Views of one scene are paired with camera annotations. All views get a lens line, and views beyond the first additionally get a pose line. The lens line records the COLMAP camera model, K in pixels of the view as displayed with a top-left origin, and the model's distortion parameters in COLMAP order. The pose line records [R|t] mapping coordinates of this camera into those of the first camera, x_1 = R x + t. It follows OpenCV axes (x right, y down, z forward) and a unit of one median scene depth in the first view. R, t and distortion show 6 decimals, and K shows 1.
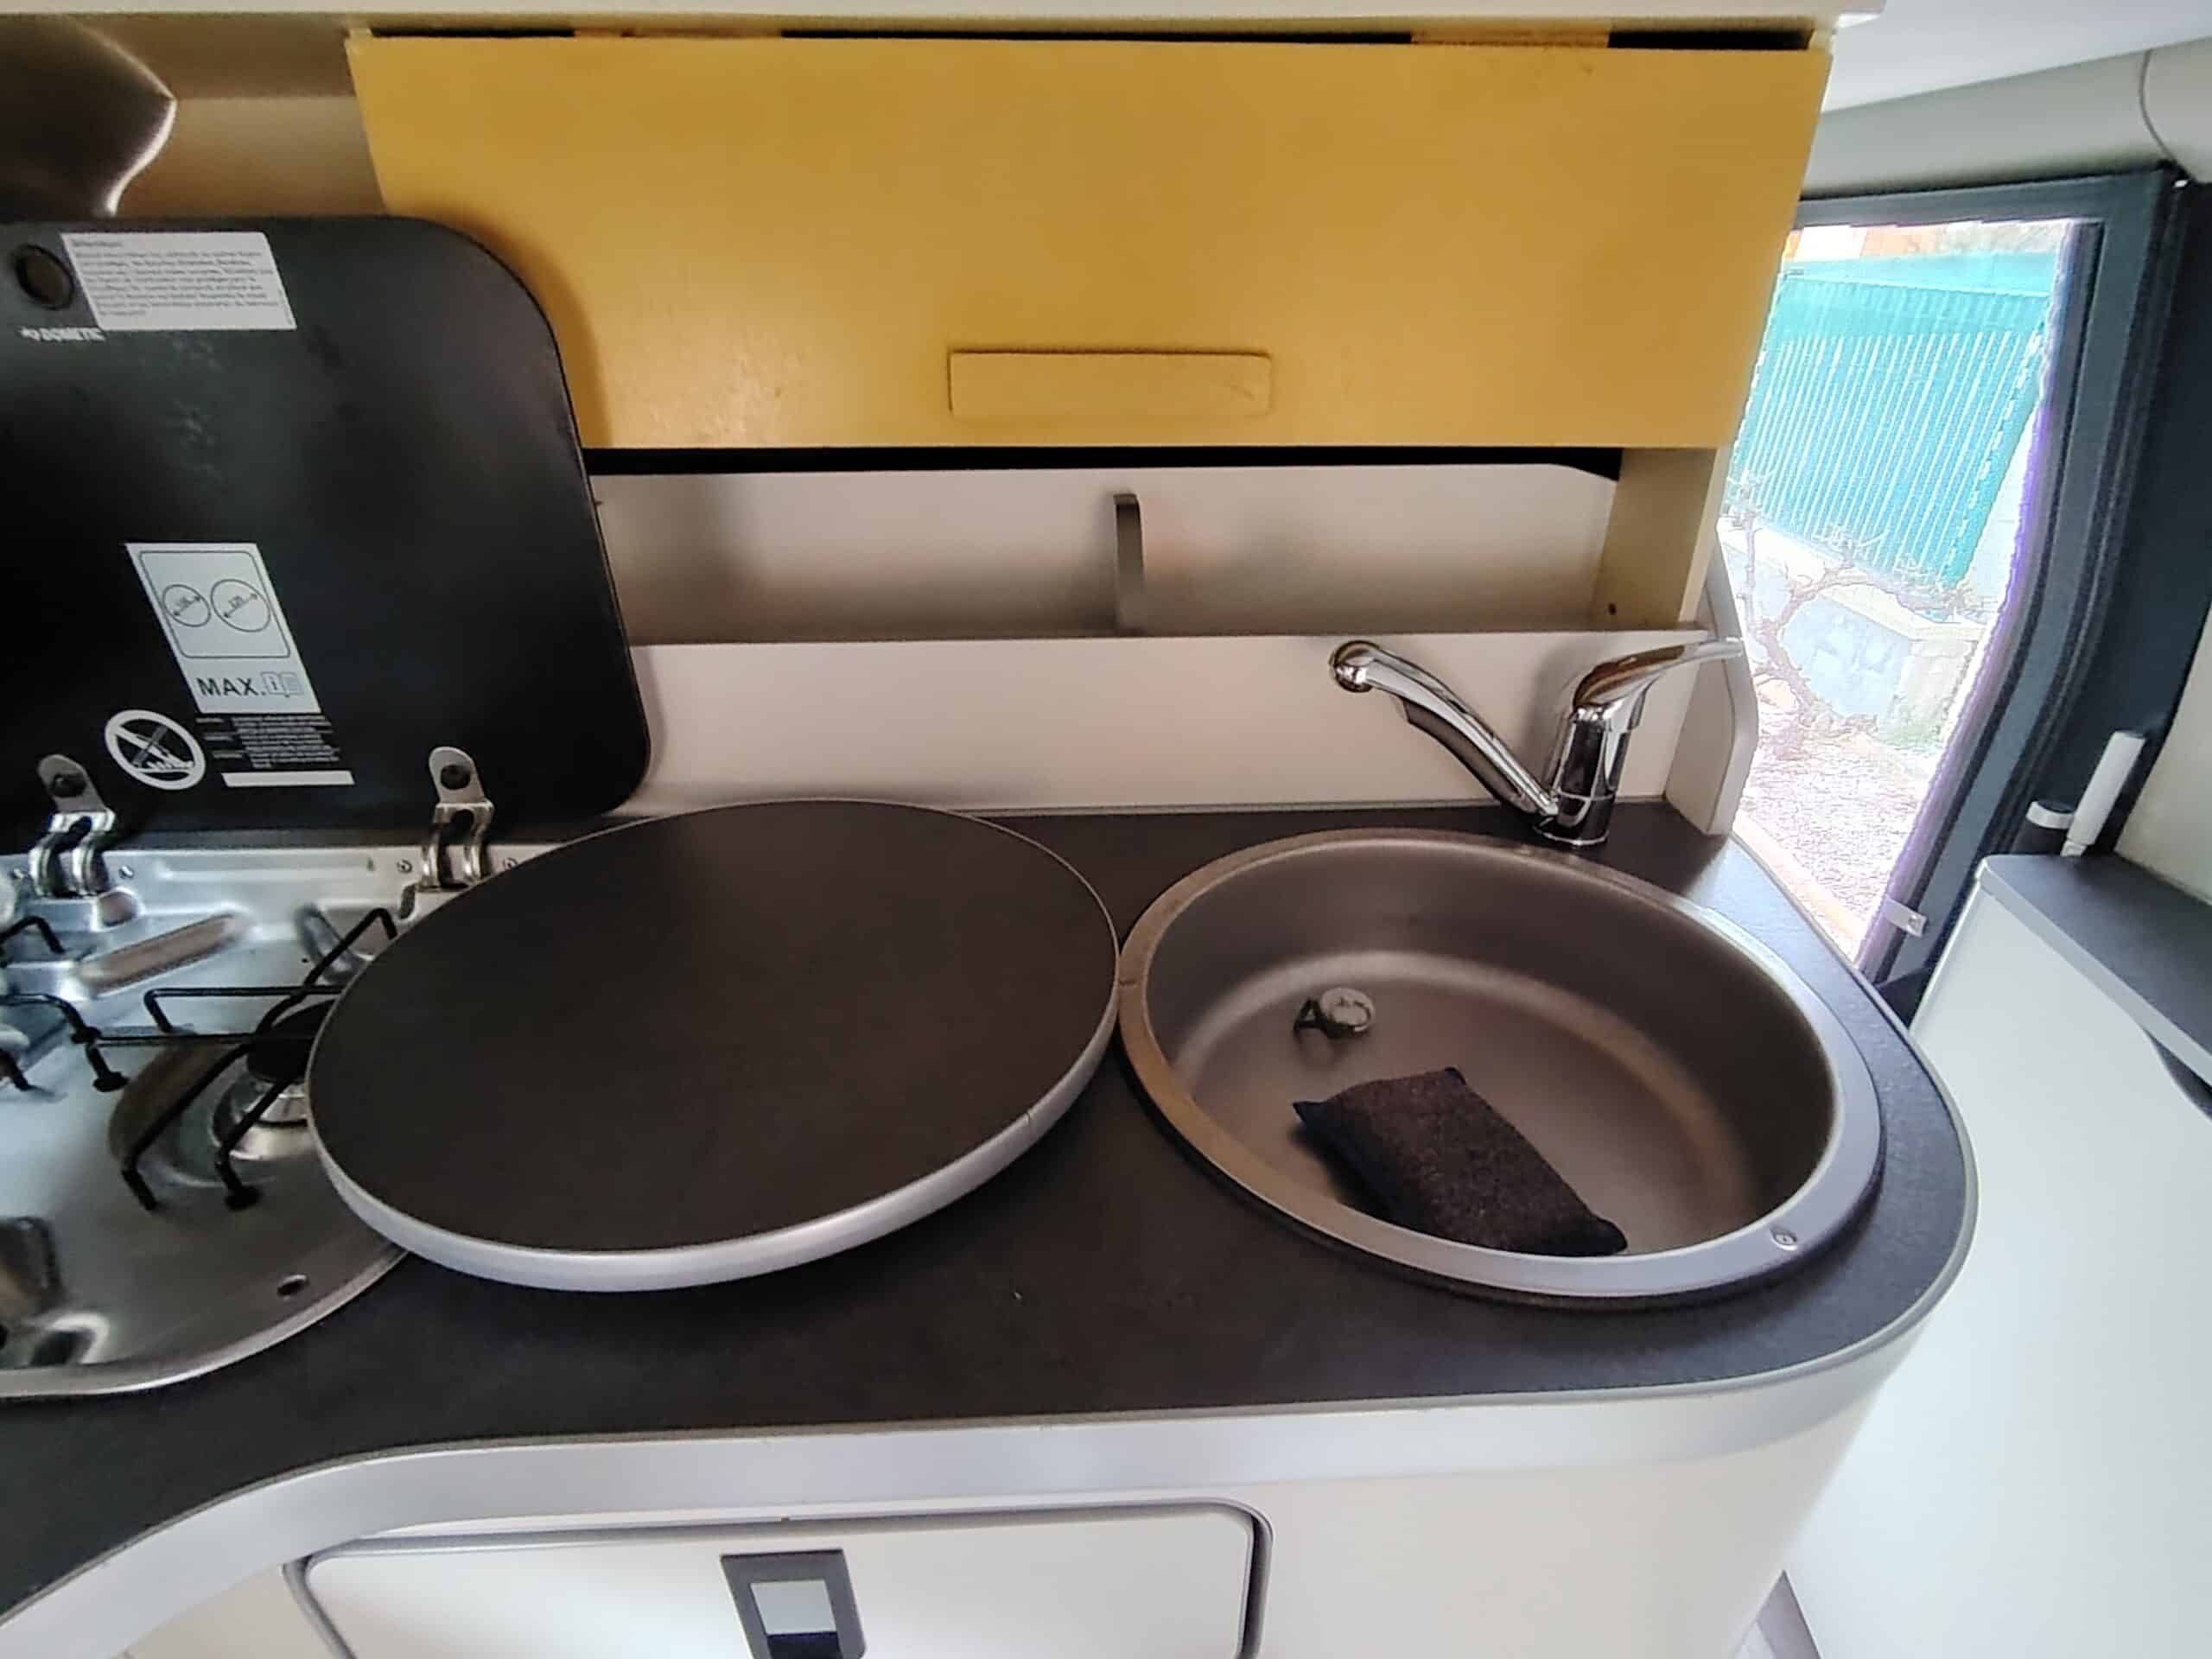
lens RADIAL K [[1056.3, 0, 1112.9], [0, 1056.3, 818.8], [0, 0, 1]] dist [-0.018351, 0.003778]
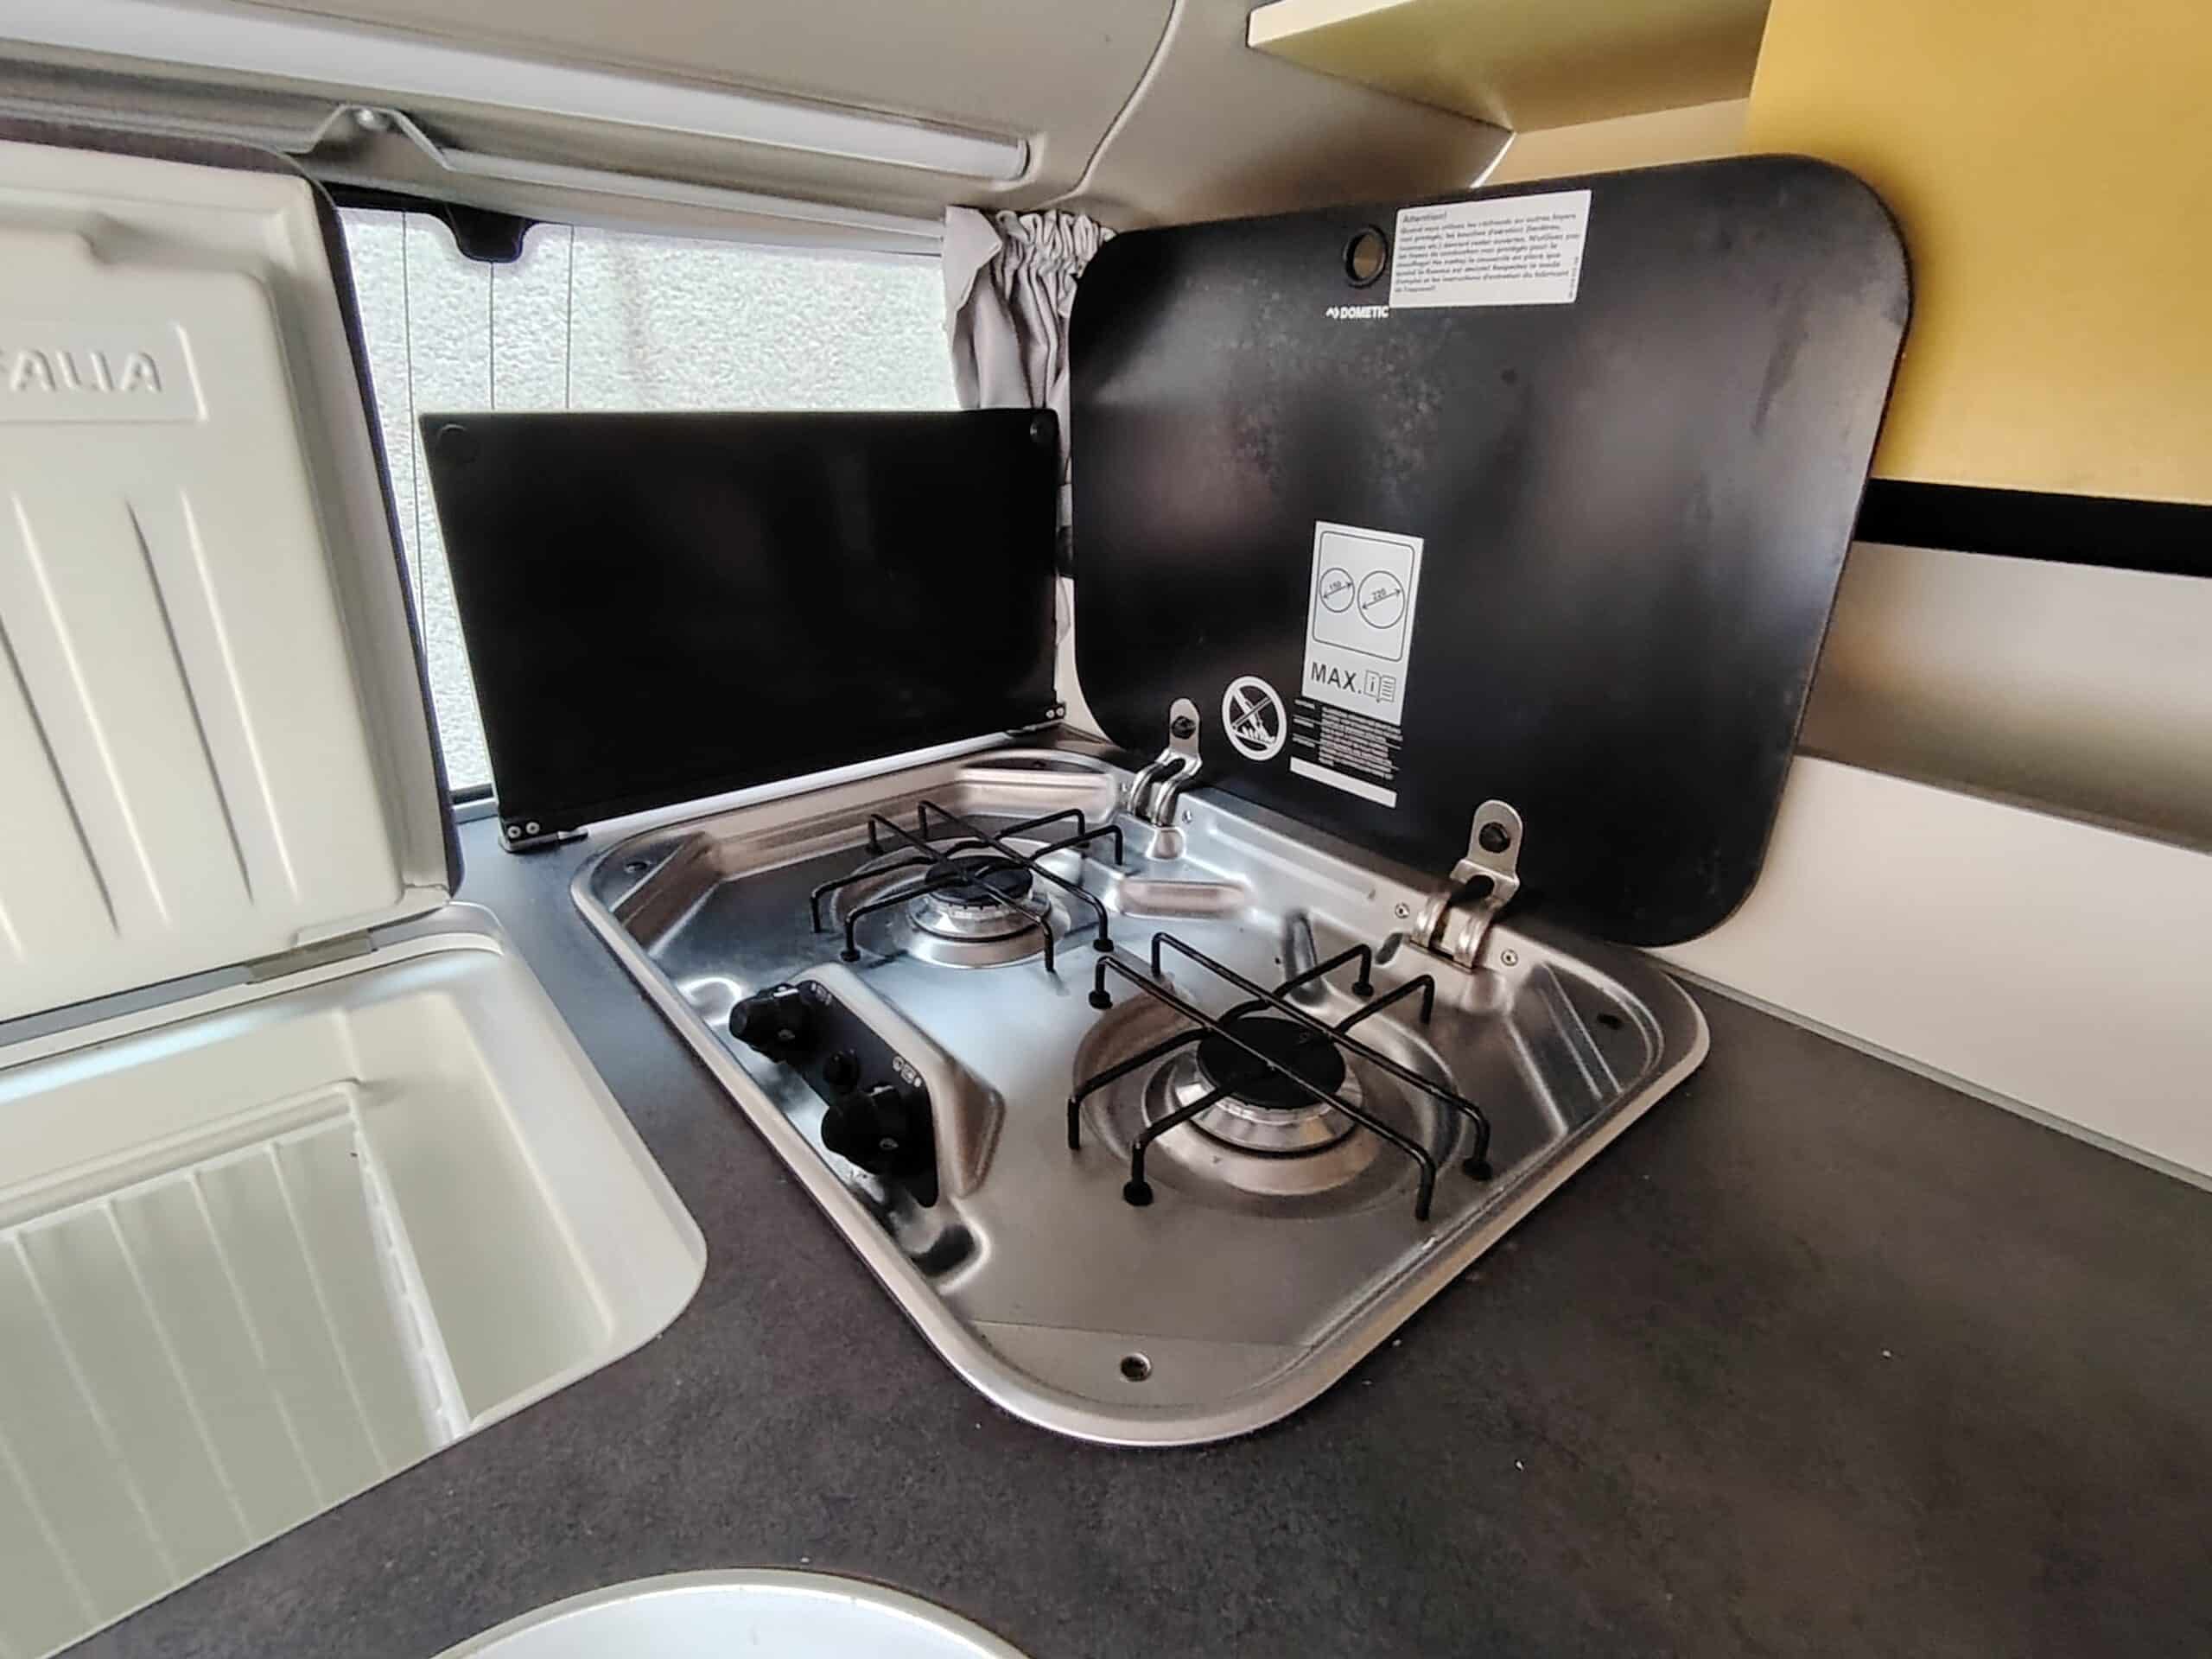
lens RADIAL K [[1056.3, 0, 1106.0], [0, 1056.3, 815.0], [0, 0, 1]] dist [-0.018351, 0.003778]
pose [[0.609987, 0.314736, -0.727226, -0.214440], [-0.390634, 0.917911, 0.069605, 0.007408], [0.689436, 0.241621, 0.682860, 0.205135]]
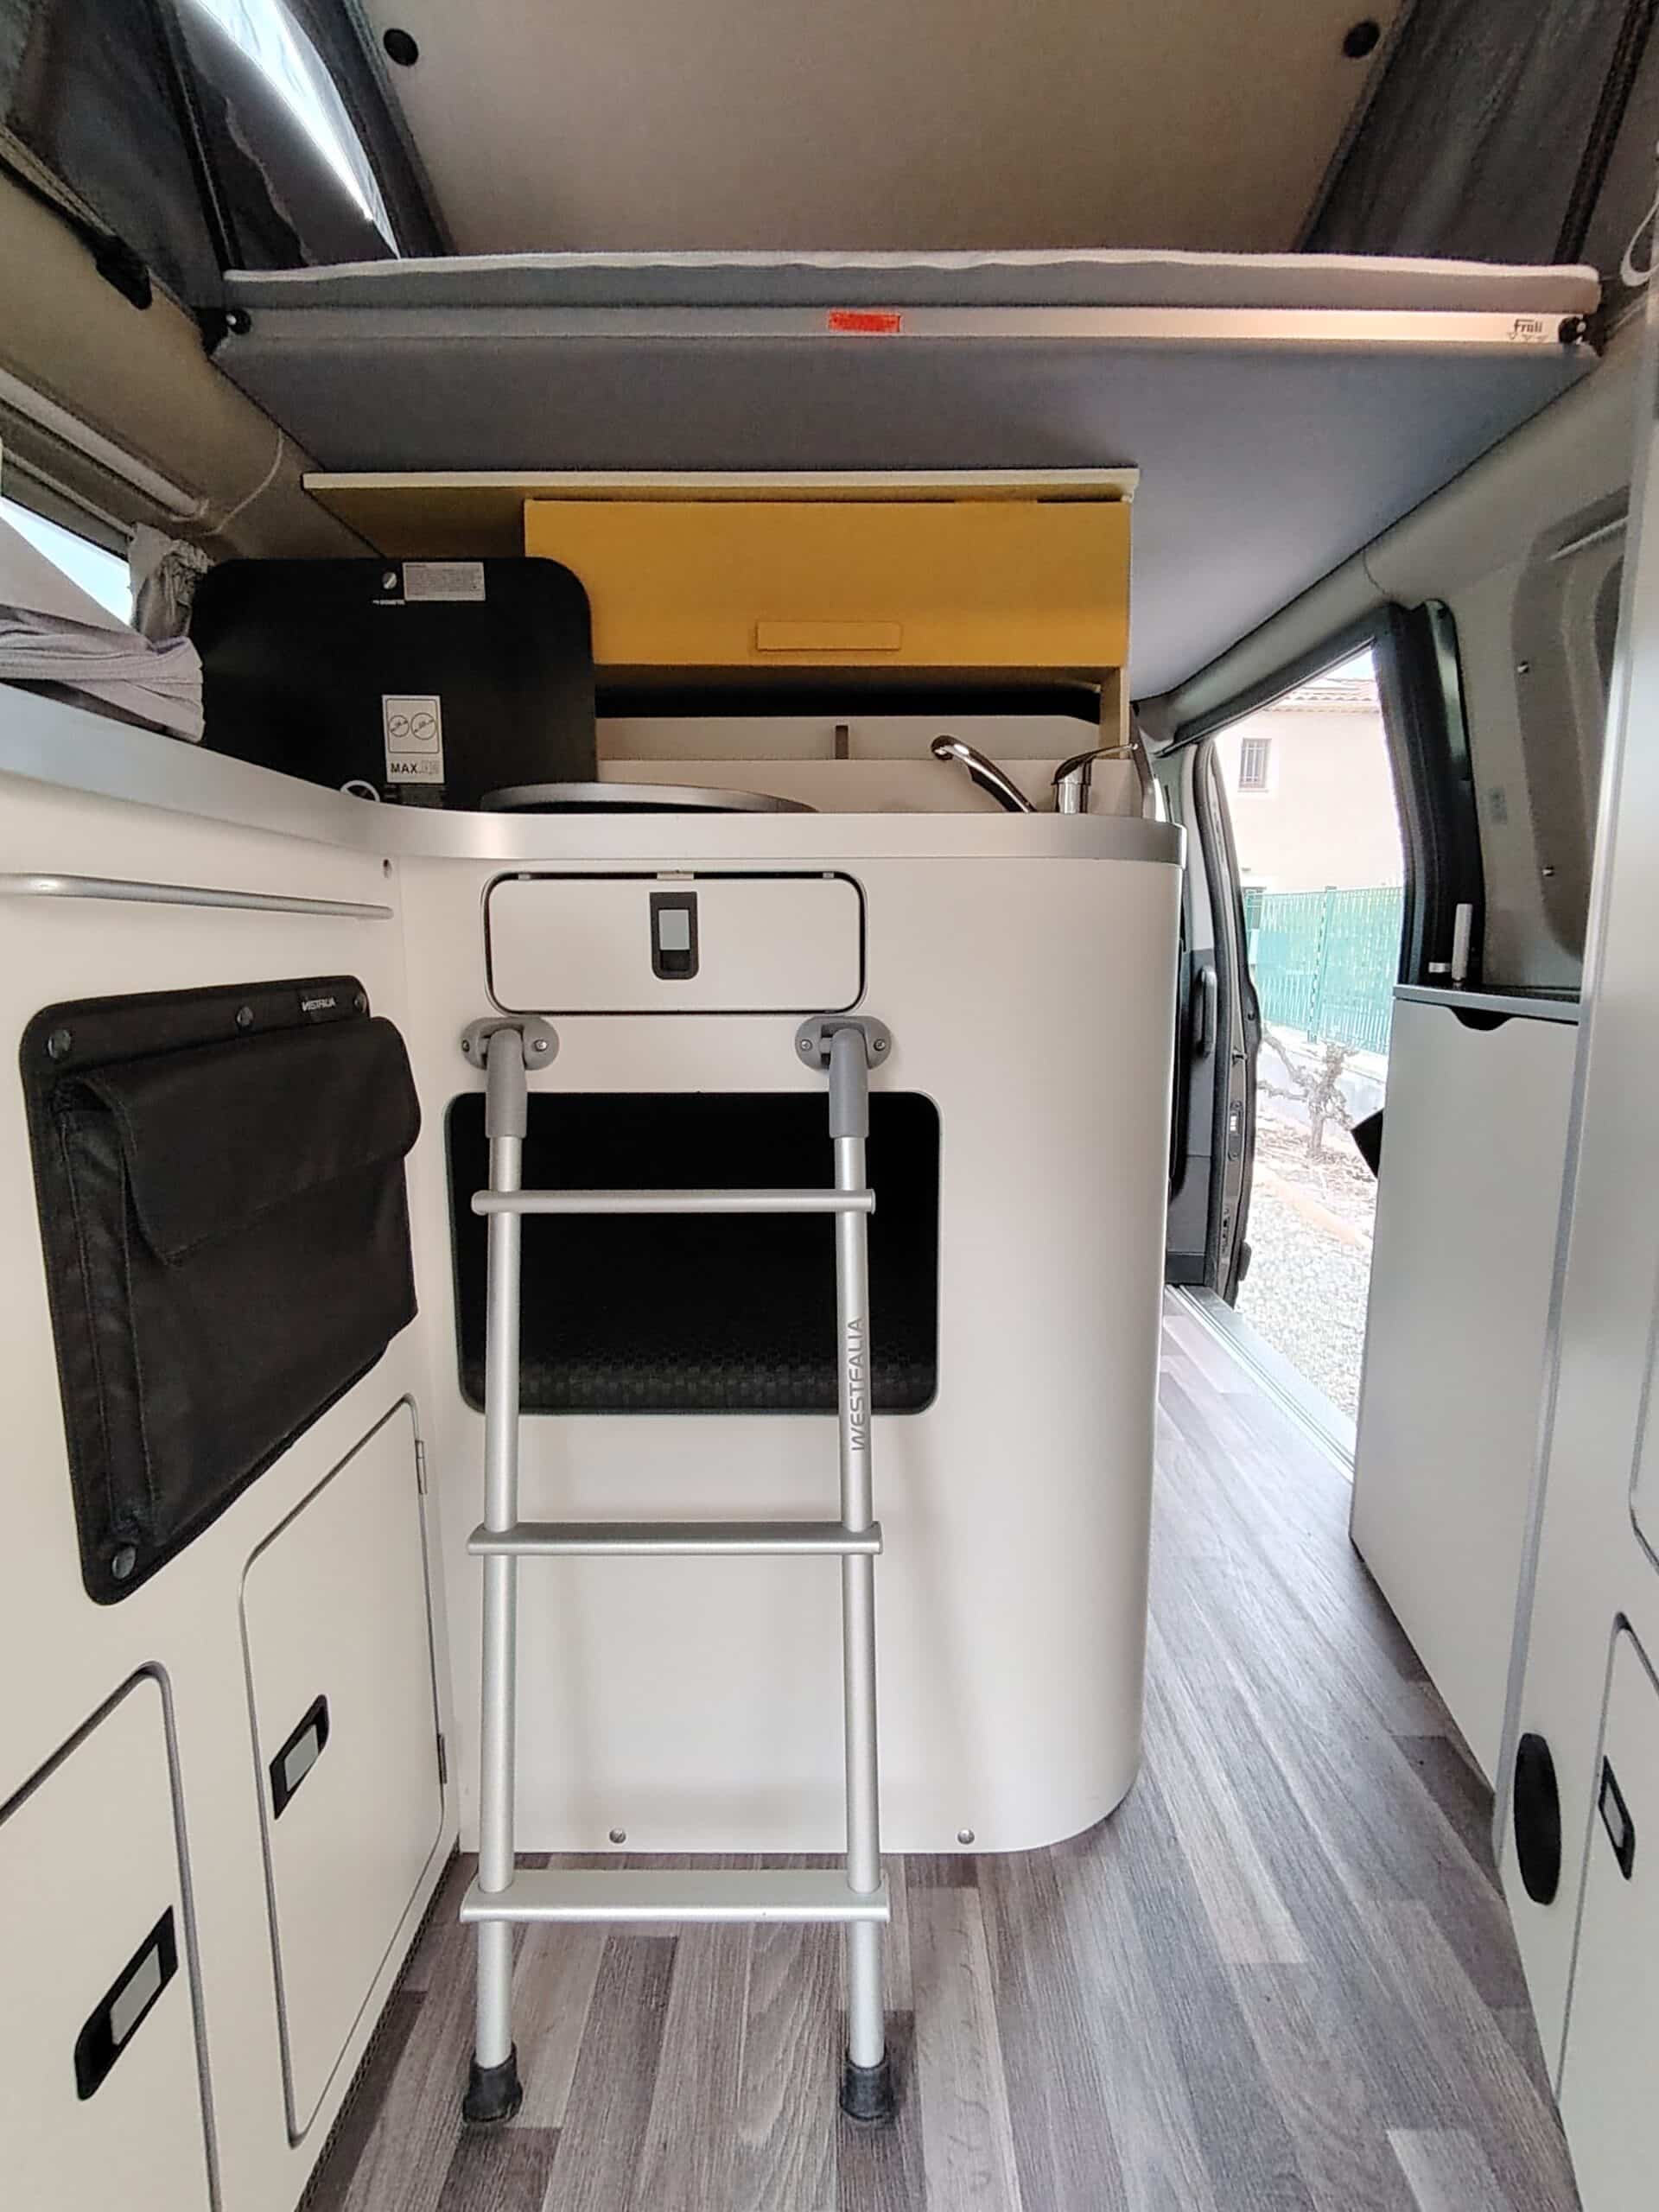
lens RADIAL K [[1056.3, 0, 850.9], [0, 1056.3, 1115.8], [0, 0, 1]] dist [-0.018351, 0.003778]
pose [[0.999211, 0.004605, -0.039438, 0.125905], [-0.017292, 0.944580, -0.327827, 1.181392], [0.035743, 0.328250, 0.943914, -0.707935]]
